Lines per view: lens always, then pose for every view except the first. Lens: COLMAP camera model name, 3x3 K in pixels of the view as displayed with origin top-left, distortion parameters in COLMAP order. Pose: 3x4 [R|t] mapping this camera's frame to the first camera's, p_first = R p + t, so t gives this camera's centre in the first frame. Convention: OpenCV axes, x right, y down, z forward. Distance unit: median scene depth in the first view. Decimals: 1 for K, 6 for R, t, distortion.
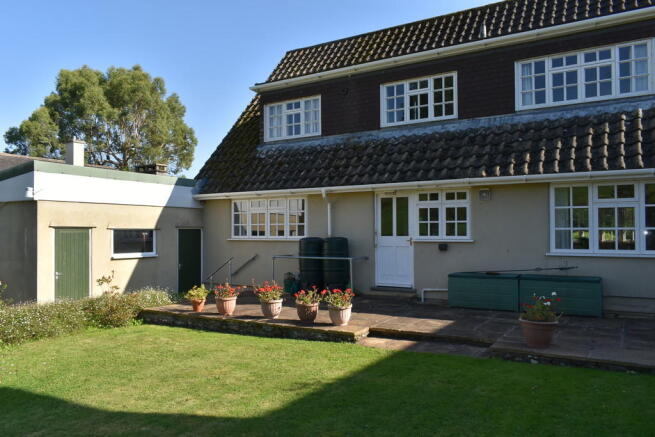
lens RADIAL K [[503.2, 0, 327.8], [0, 503.2, 220.9], [0, 0, 1]] dist [-0.028727, 0.010311]
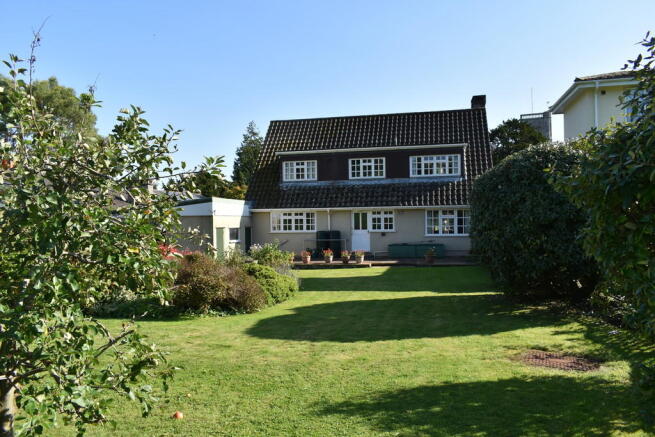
lens RADIAL K [[503.2, 0, 327.8], [0, 503.2, 218.8], [0, 0, 1]] dist [-0.028727, 0.010311]
pose [[0.944353, -0.008430, 0.328827, -0.762147], [0.003143, 0.999857, 0.016605, -0.057853], [-0.328920, -0.014648, 0.944244, -1.109753]]
